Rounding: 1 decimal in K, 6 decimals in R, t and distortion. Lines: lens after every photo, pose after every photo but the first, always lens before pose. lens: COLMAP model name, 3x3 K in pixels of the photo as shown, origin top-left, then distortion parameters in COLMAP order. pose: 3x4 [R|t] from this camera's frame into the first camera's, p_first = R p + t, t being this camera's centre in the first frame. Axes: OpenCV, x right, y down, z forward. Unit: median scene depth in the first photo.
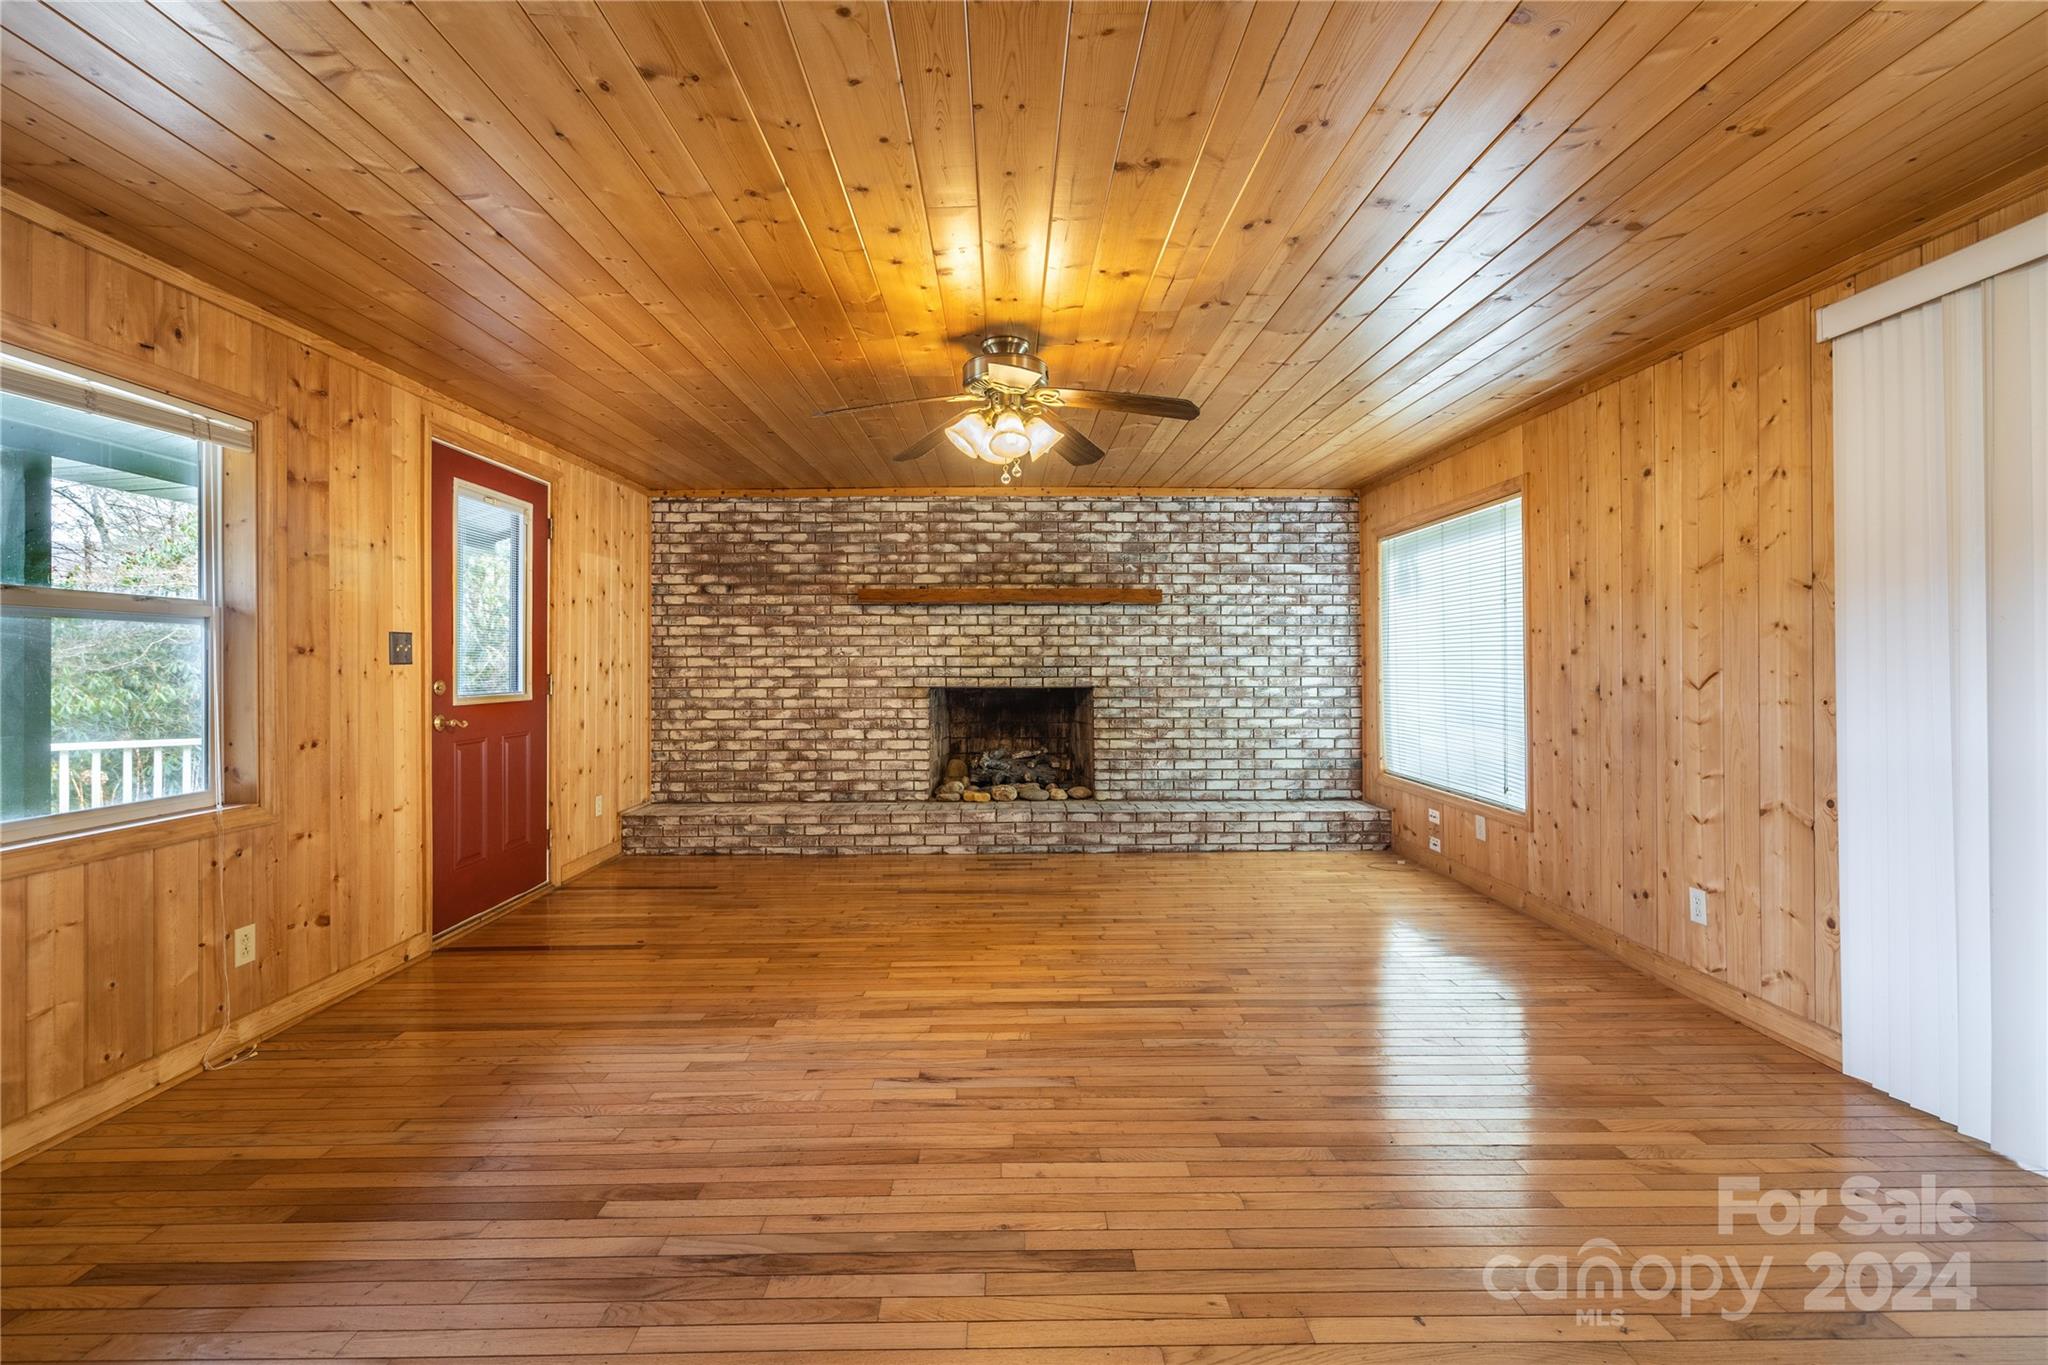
lens RADIAL K [[865.4, 0, 1011.0], [0, 865.4, 665.7], [0, 0, 1]] dist [-0.000538, 0.000373]
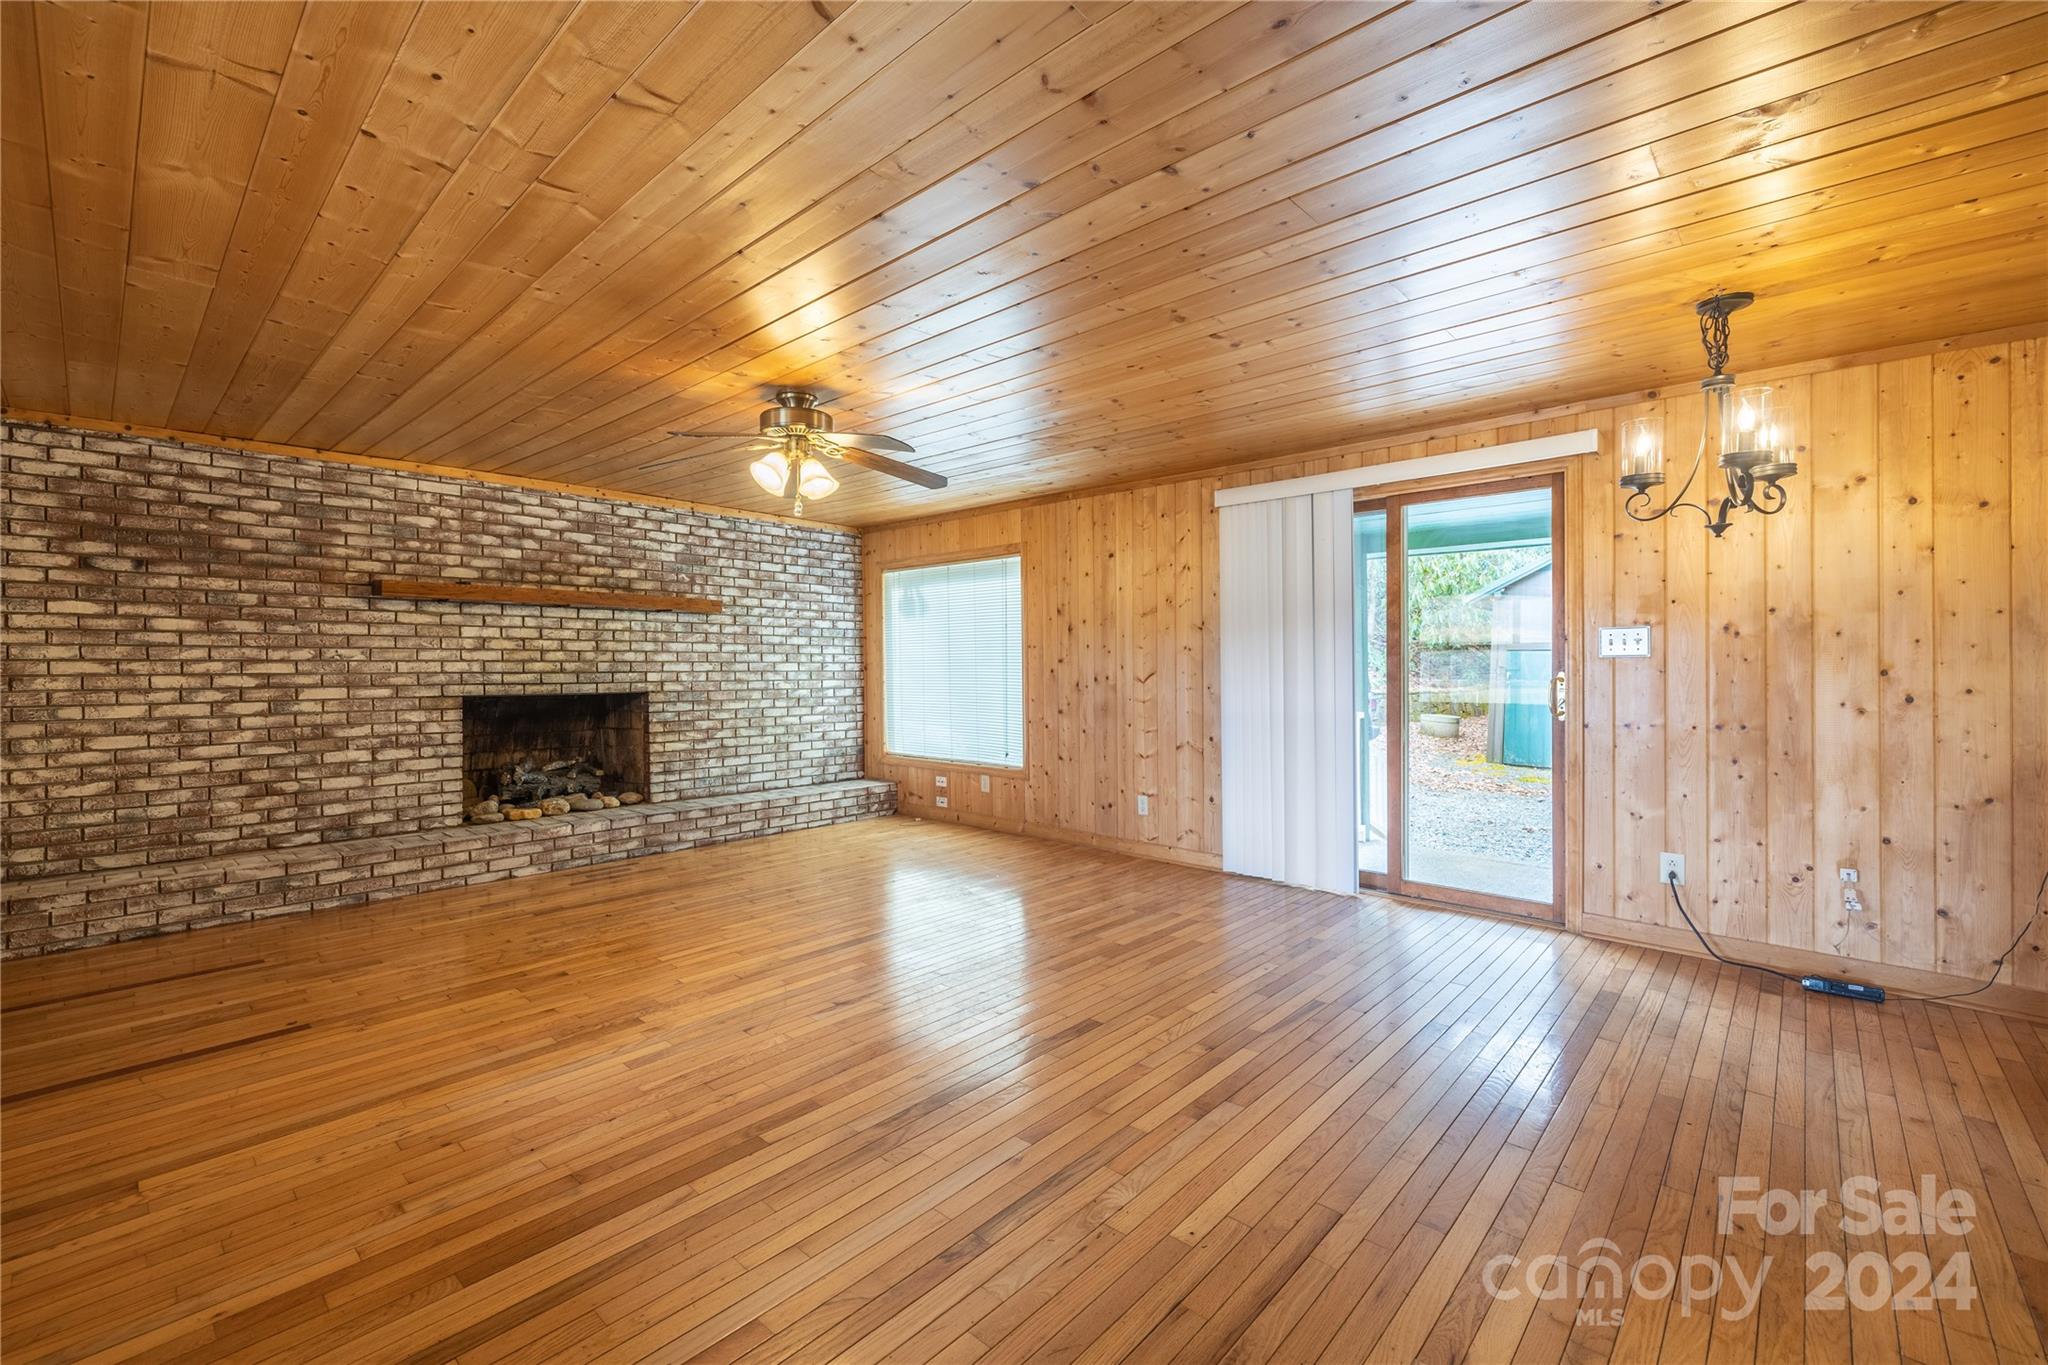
lens RADIAL K [[865.4, 0, 1021.3], [0, 865.4, 667.1], [0, 0, 1]] dist [-0.000538, 0.000373]
pose [[0.683057, 0.000282, 0.730365, -0.356369], [0.003616, 0.999986, -0.003767, 0.000583], [-0.730356, 0.005214, 0.683047, -0.014514]]
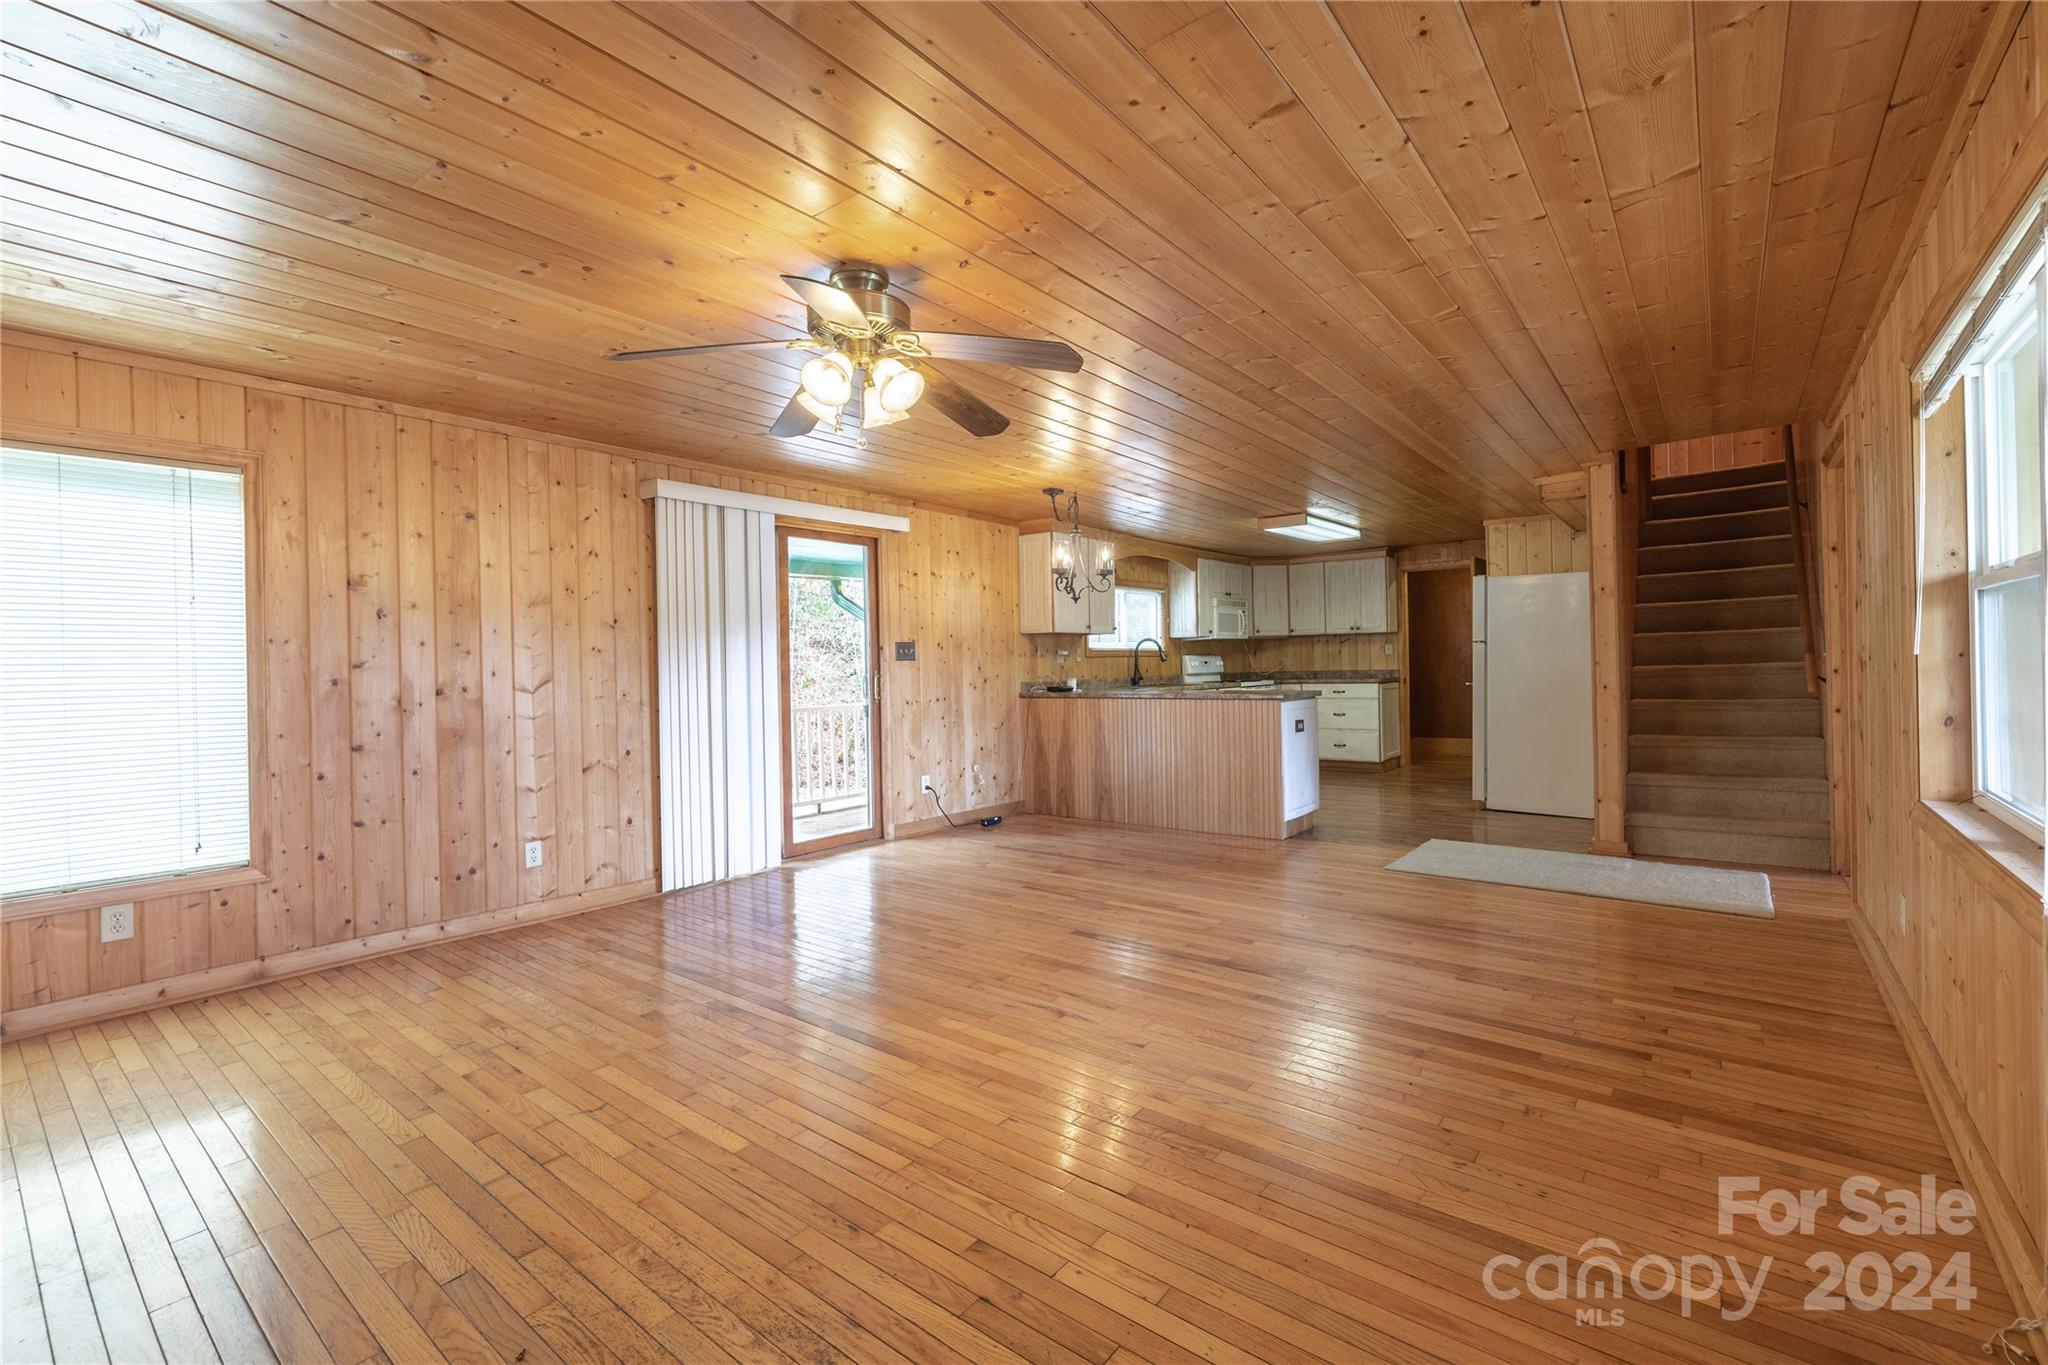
lens RADIAL K [[865.4, 0, 1023.0], [0, 865.4, 670.4], [0, 0, 1]] dist [-0.000538, 0.000373]
pose [[-0.778075, 0.014399, 0.628007, -0.346960], [0.024297, 0.999679, 0.007182, 0.000065], [-0.627702, 0.020847, -0.778175, 0.837157]]
